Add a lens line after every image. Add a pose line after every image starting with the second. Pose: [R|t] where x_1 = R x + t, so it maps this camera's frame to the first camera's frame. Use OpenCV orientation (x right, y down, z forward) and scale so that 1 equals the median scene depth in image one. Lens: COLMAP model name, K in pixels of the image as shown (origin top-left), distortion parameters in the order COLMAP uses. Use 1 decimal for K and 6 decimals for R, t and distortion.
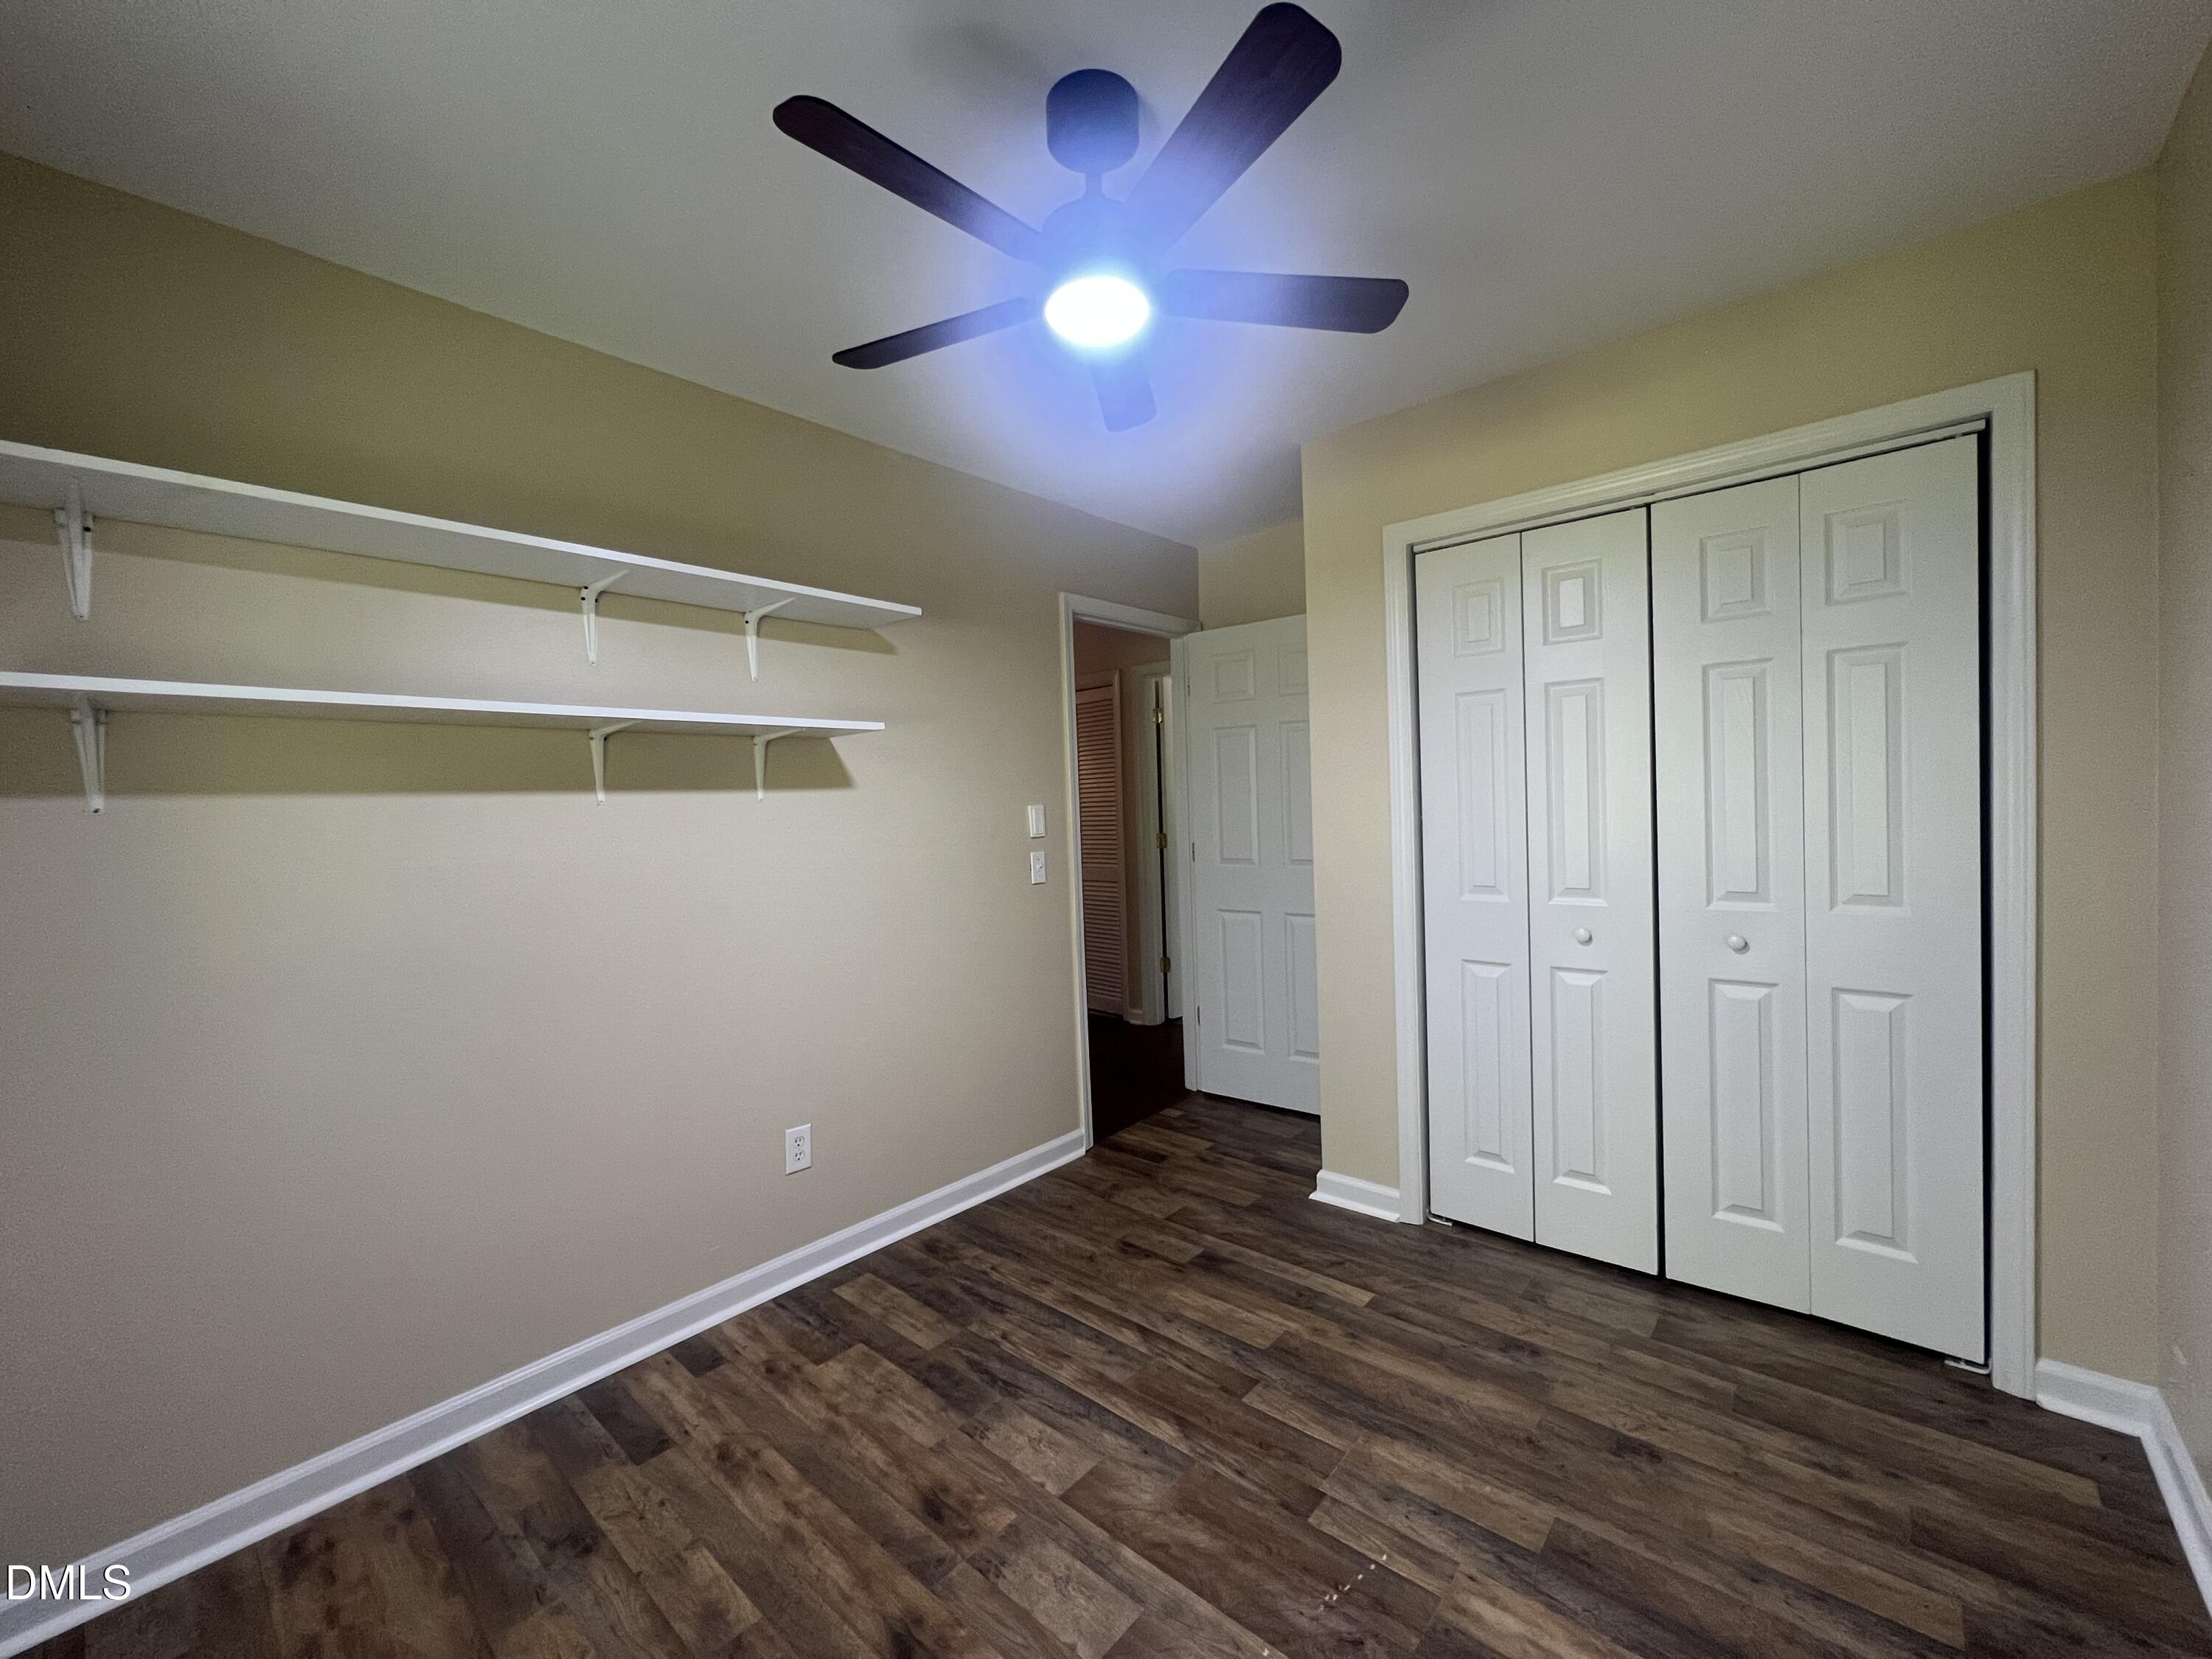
lens RADIAL K [[887.9, 0, 1110.5], [0, 887.9, 831.5], [0, 0, 1]] dist [-0.001704, 0.000402]
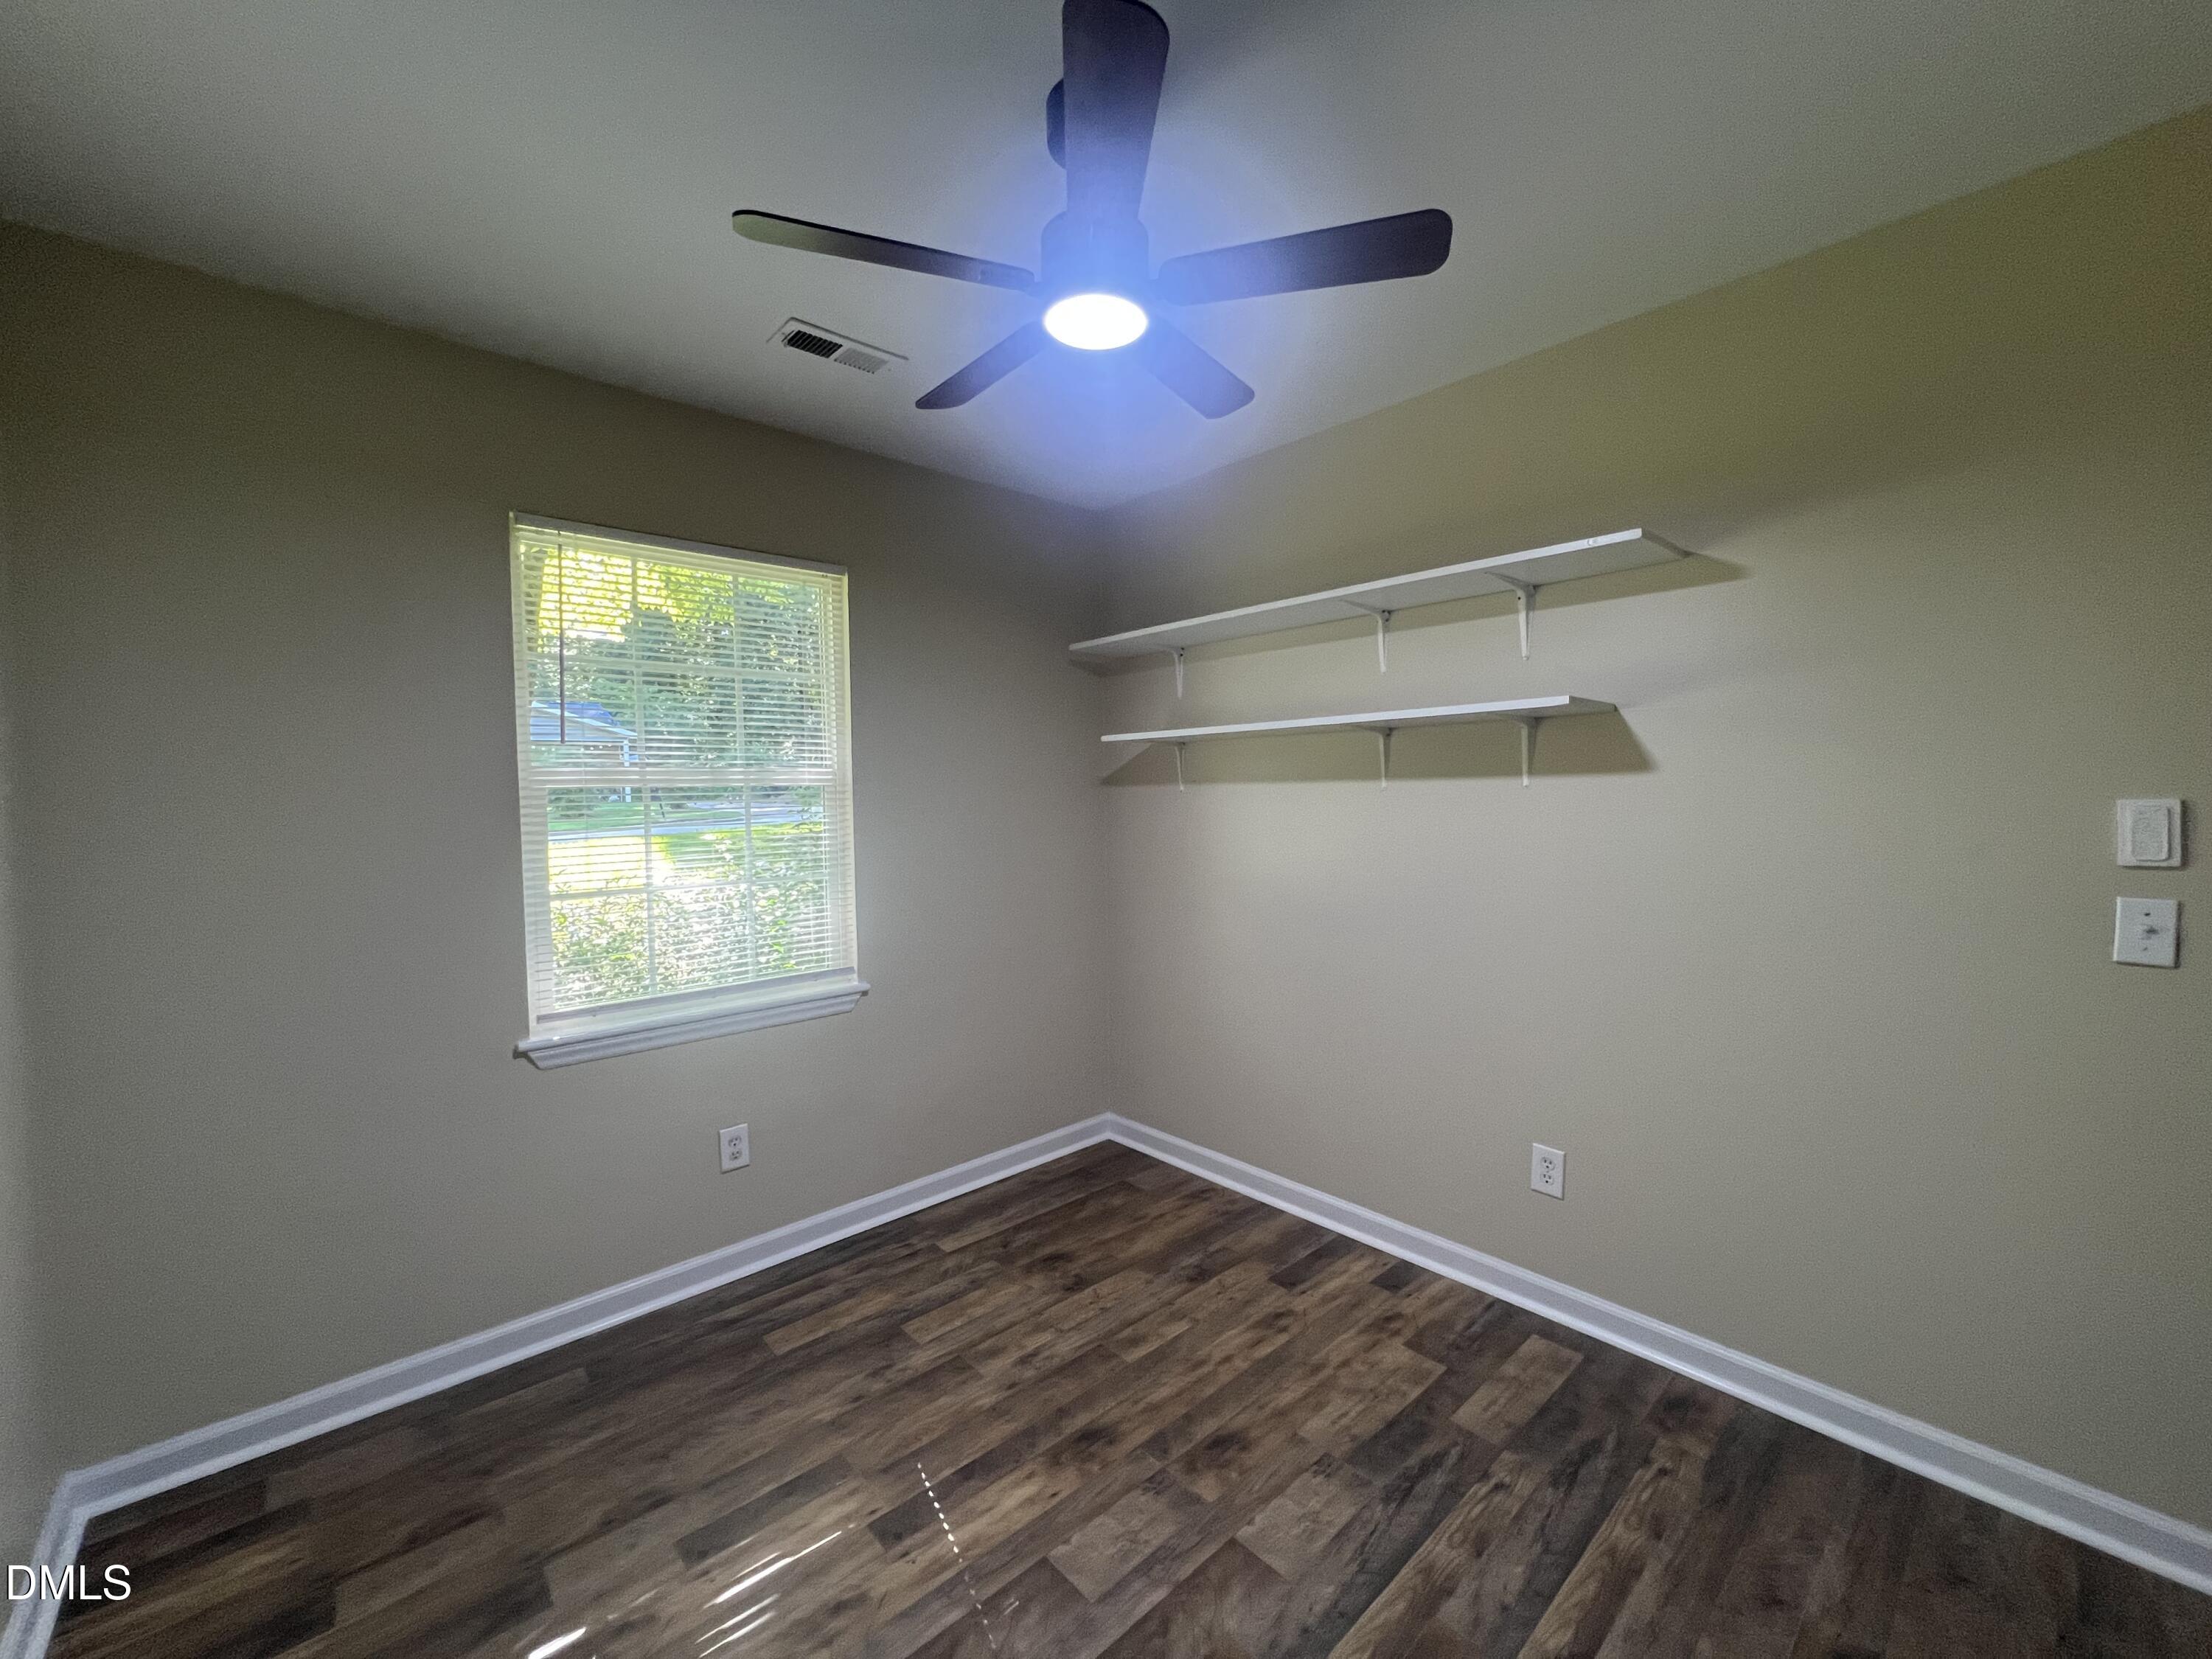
lens RADIAL K [[884.5, 0, 1104.3], [0, 884.5, 830.5], [0, 0, 1]] dist [-0.000860, 0.000219]
pose [[-0.118414, 0.078435, -0.989862, 0.753609], [-0.006255, 0.996797, 0.079733, -0.078193], [0.992945, 0.015633, -0.117544, 0.856958]]
